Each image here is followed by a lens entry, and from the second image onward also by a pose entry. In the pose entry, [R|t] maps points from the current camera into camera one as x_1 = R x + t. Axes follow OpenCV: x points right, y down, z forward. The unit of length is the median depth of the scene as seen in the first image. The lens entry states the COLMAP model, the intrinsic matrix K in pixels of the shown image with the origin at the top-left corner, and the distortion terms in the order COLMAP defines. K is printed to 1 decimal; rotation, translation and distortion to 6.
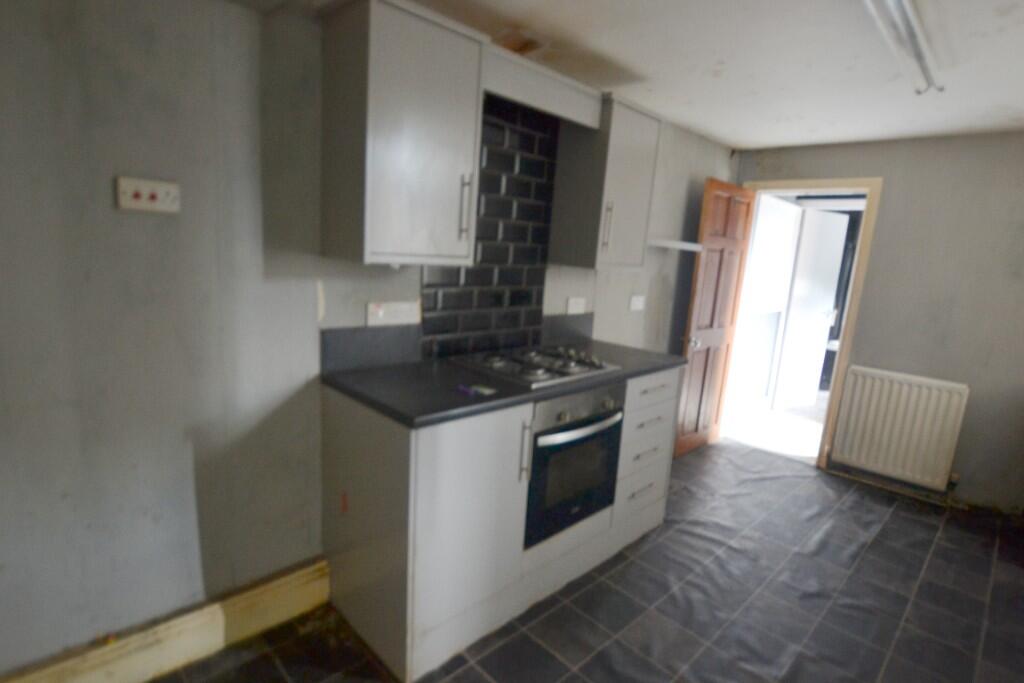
lens RADIAL K [[516.1, 0, 514.3], [0, 516.1, 350.1], [0, 0, 1]] dist [-0.019370, -0.000128]
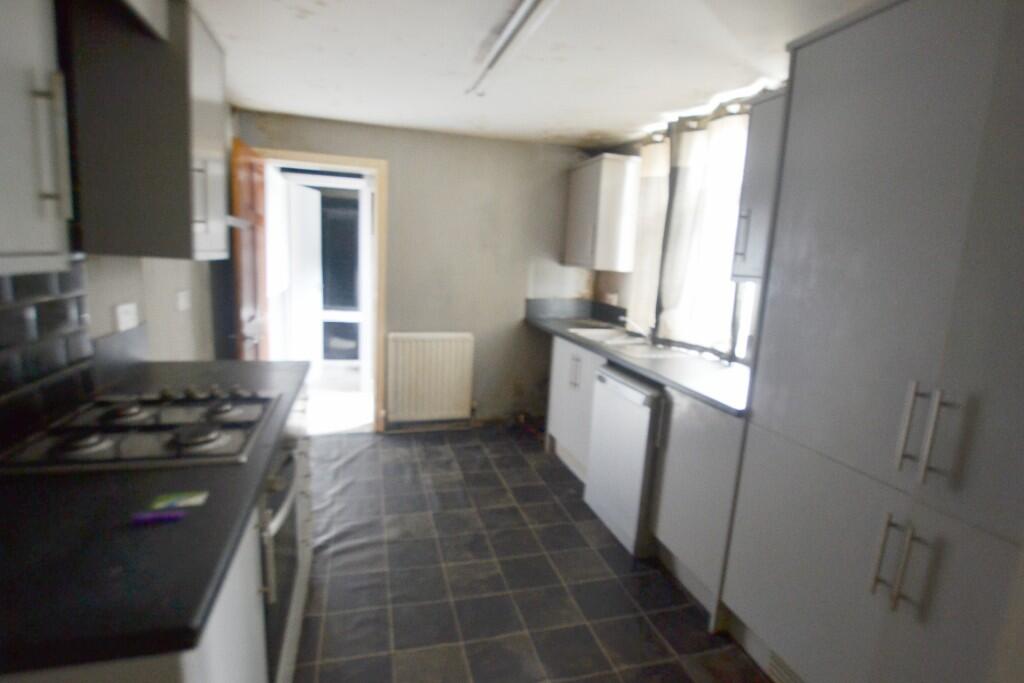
lens RADIAL K [[516.1, 0, 514.3], [0, 516.1, 350.1], [0, 0, 1]] dist [-0.019370, -0.000128]
pose [[0.483193, -0.196310, 0.853222, -0.172301], [0.149013, 0.978759, 0.140805, -0.054210], [-0.862740, 0.059105, 0.502182, 0.231213]]
